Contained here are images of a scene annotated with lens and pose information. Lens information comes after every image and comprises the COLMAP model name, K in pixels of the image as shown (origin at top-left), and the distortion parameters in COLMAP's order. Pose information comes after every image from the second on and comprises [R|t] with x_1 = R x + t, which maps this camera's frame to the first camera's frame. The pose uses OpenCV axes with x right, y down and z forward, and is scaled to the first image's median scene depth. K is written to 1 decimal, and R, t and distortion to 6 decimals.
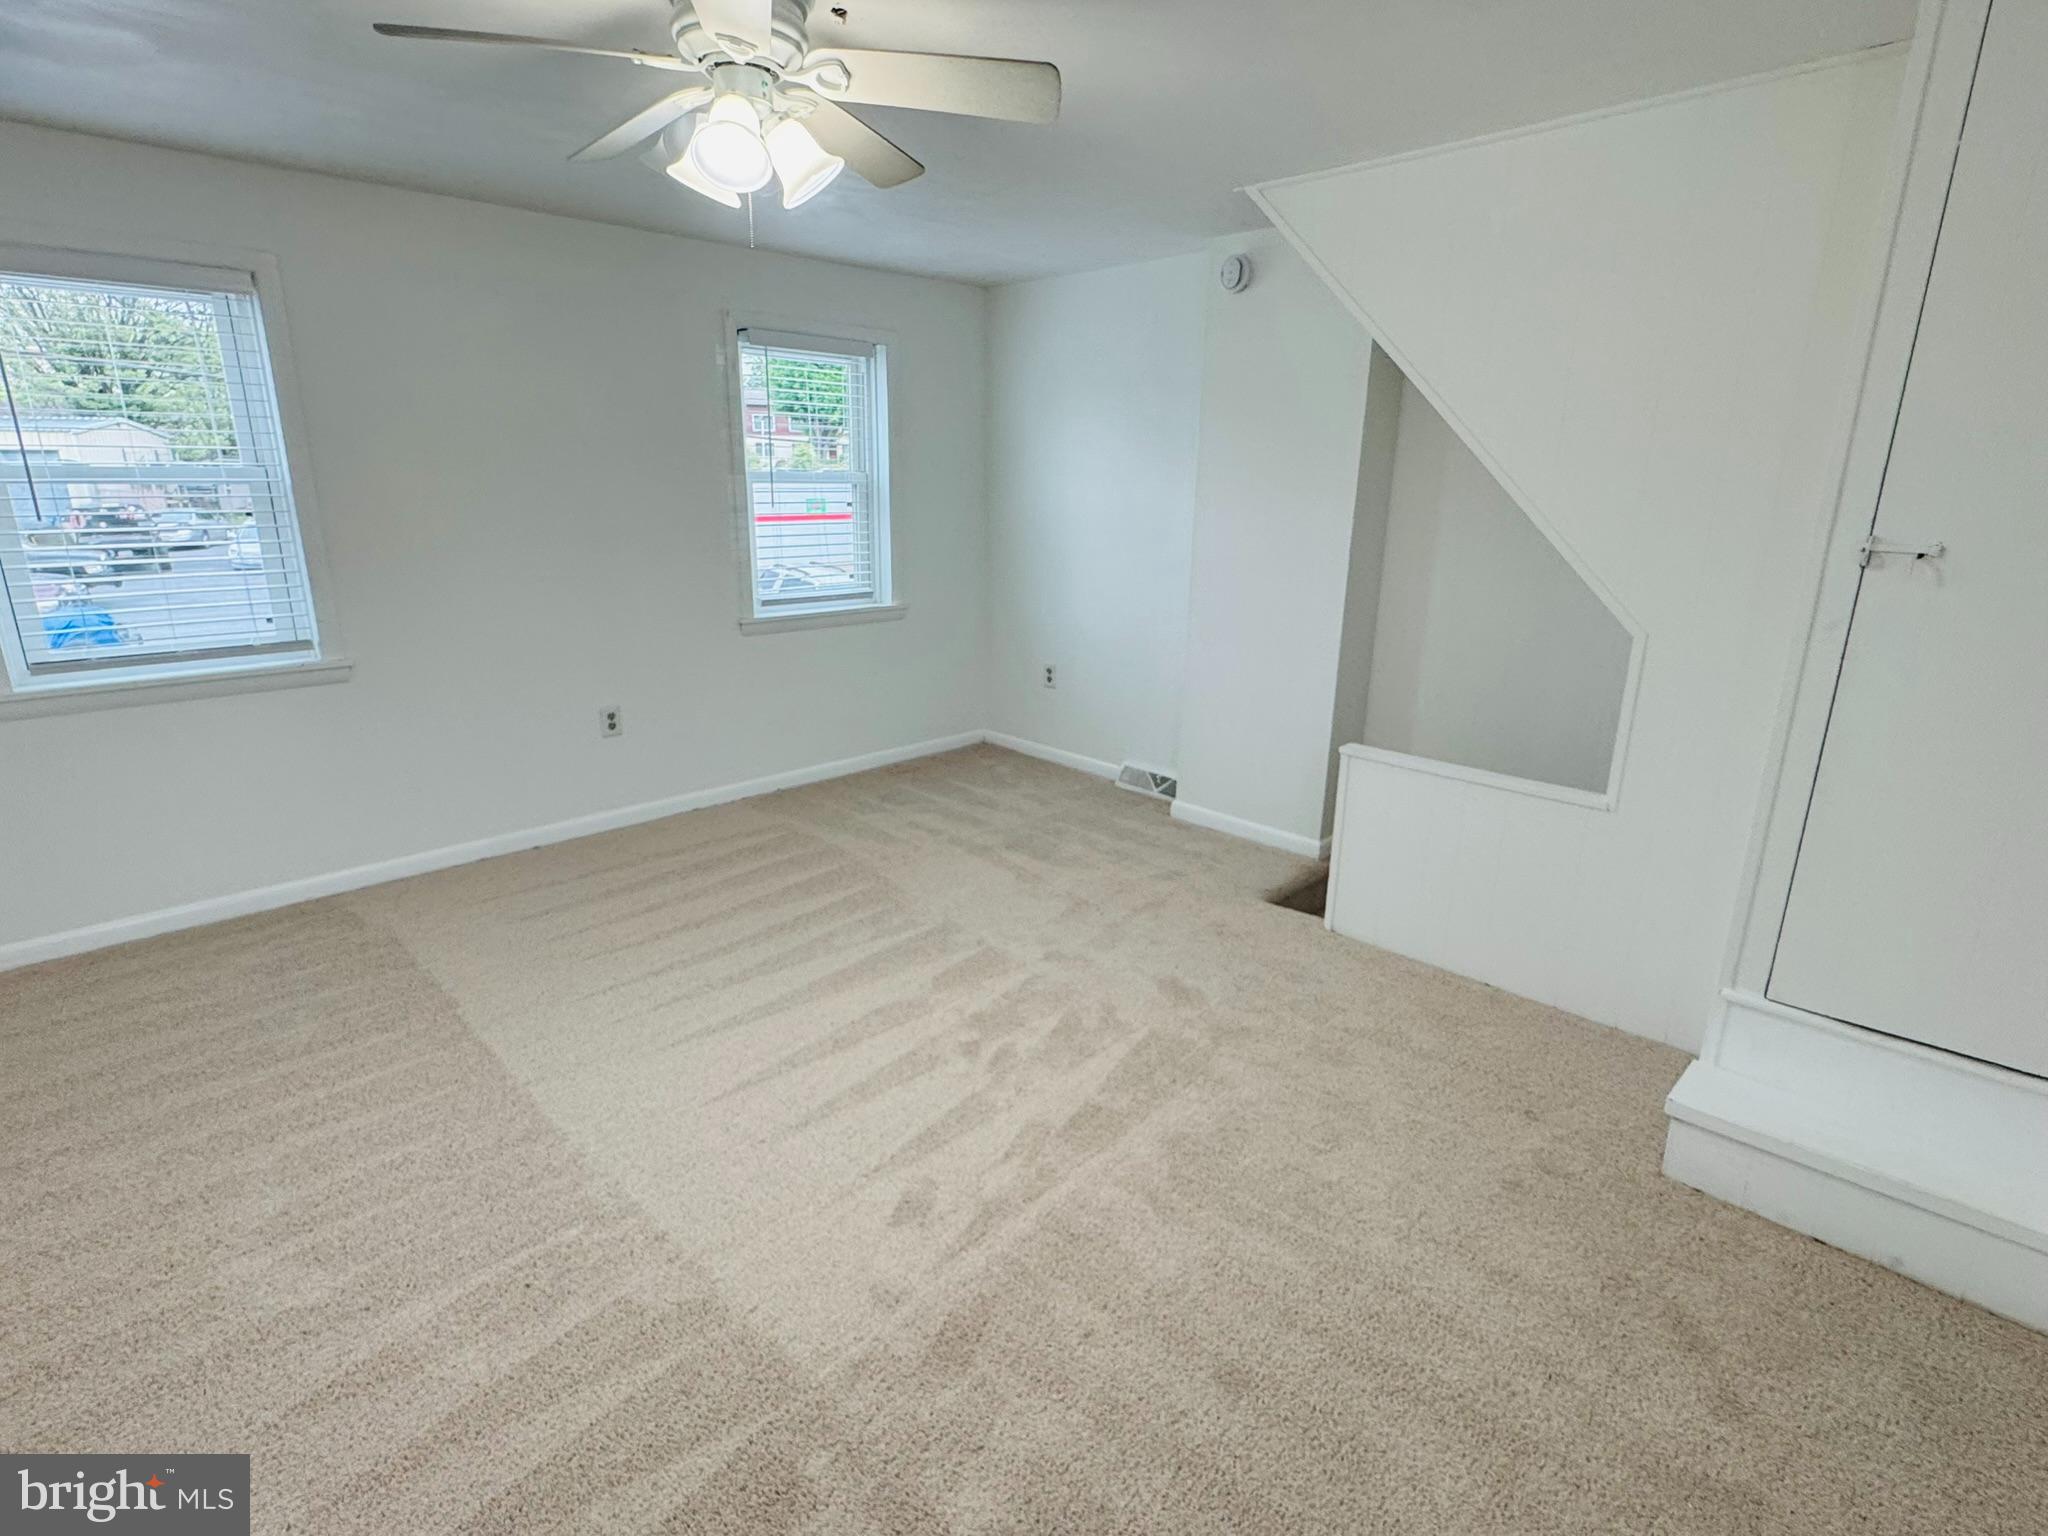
lens RADIAL K [[1016.1, 0, 1019.1], [0, 1016.1, 767.5], [0, 0, 1]] dist [0.000922, 0.001507]
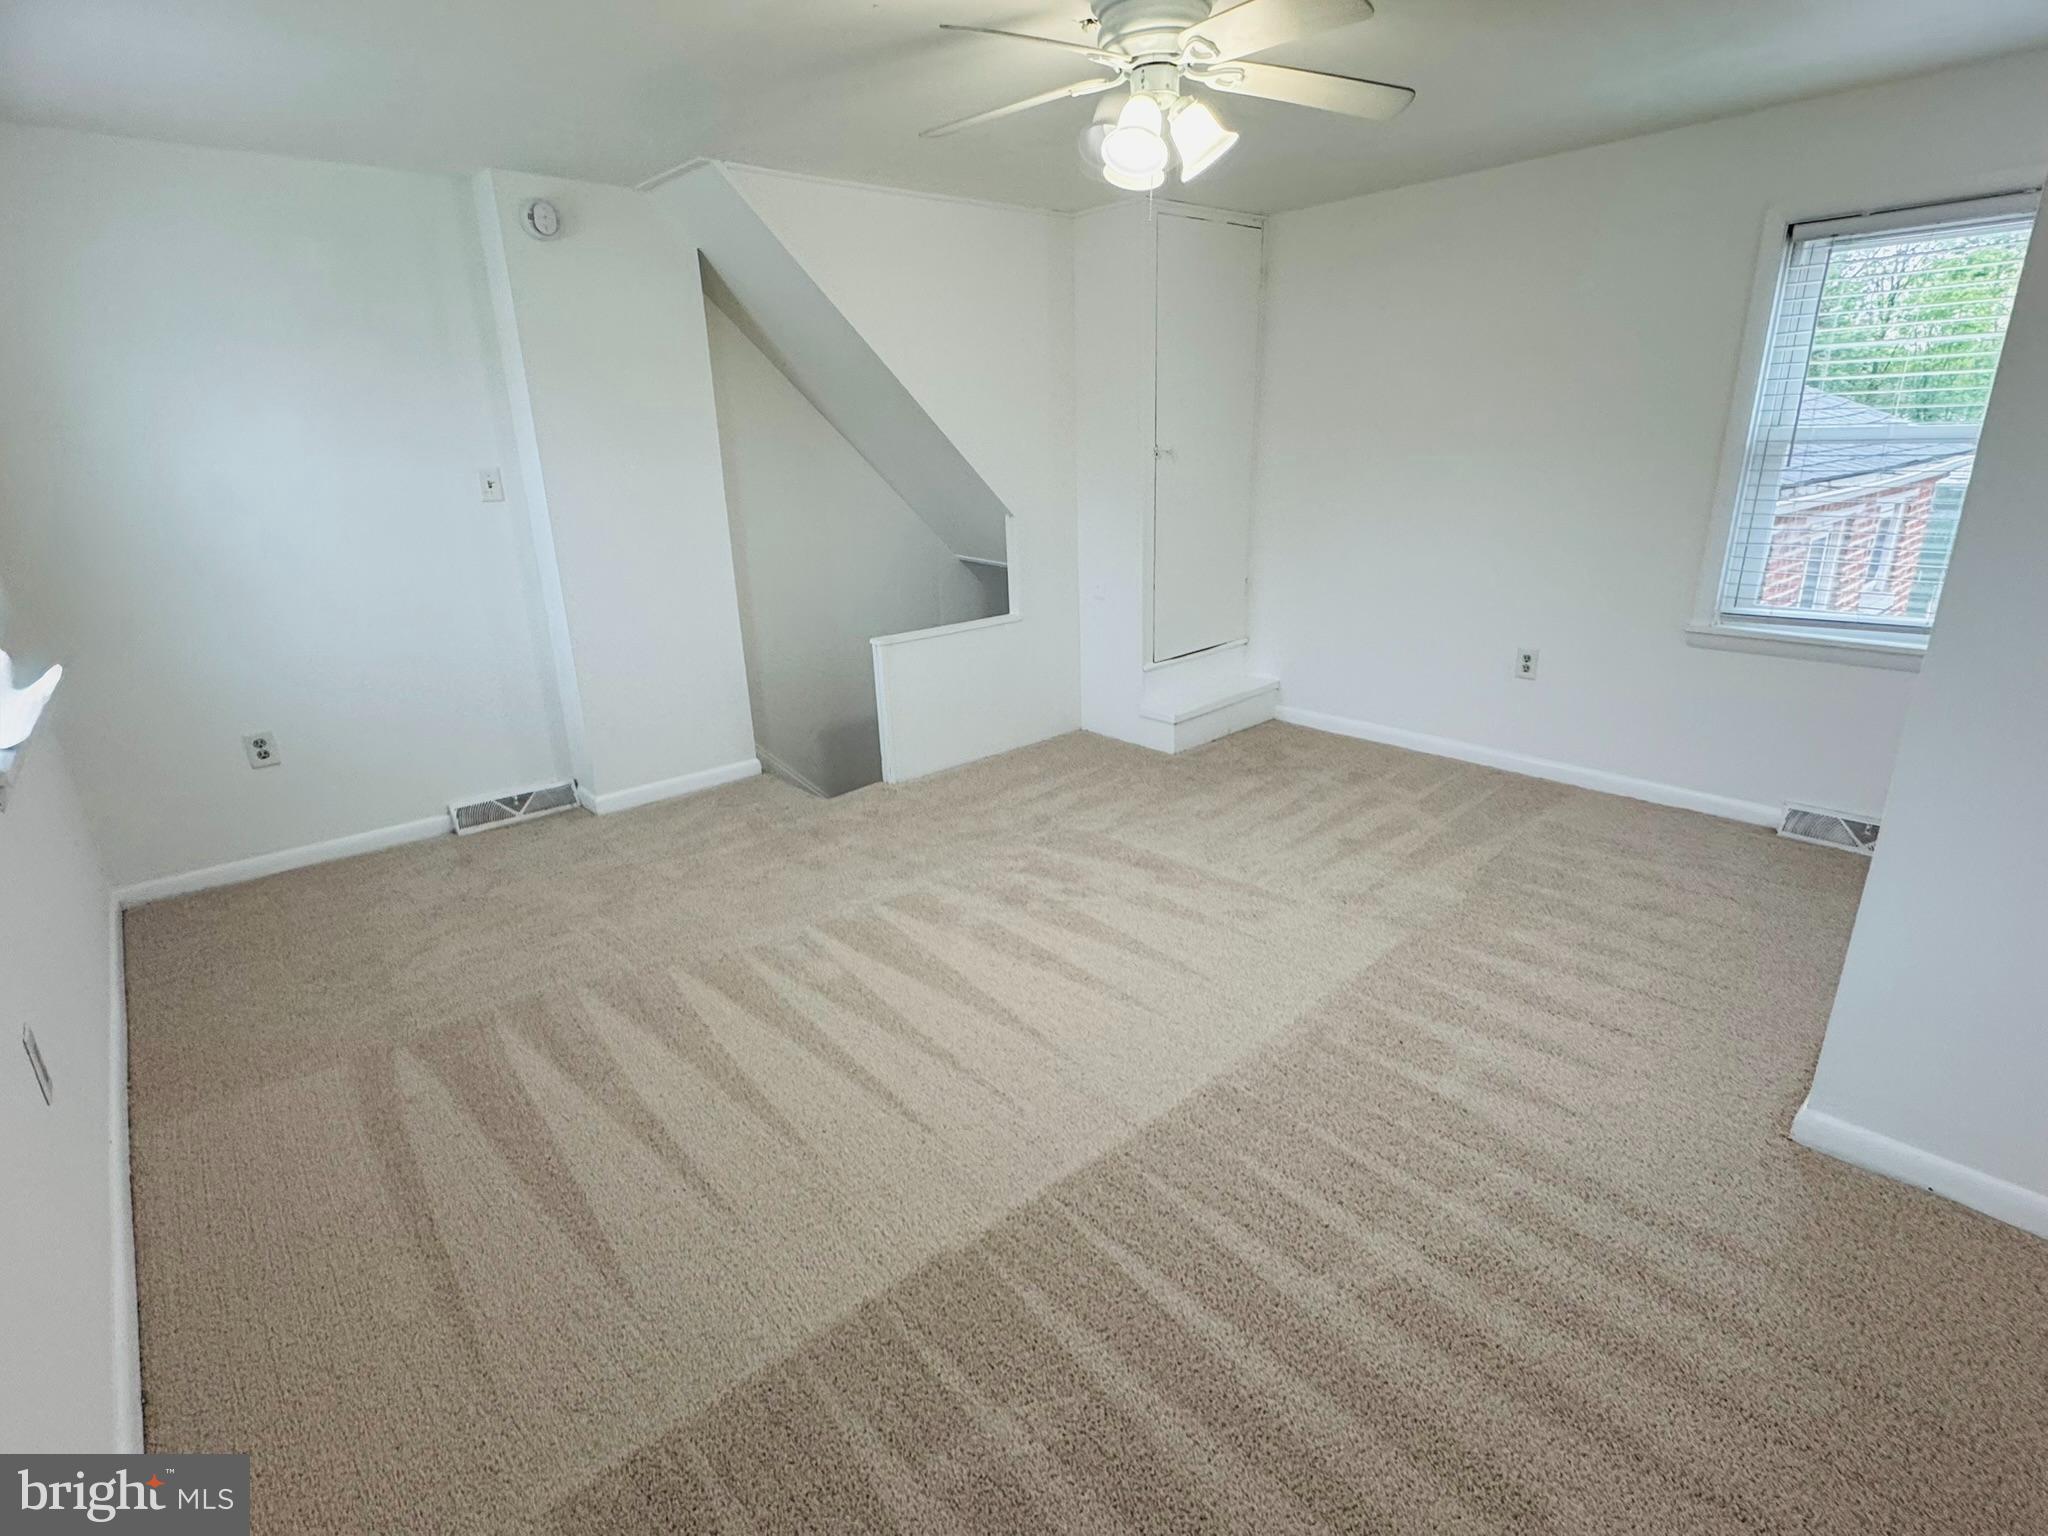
lens RADIAL K [[1016.1, 0, 1014.9], [0, 1016.1, 762.4], [0, 0, 1]] dist [0.000922, 0.001507]
pose [[0.053081, -0.316215, 0.947201, -0.995628], [0.305942, 0.908075, 0.286008, -0.208004], [-0.950569, 0.274607, 0.144945, 0.723639]]
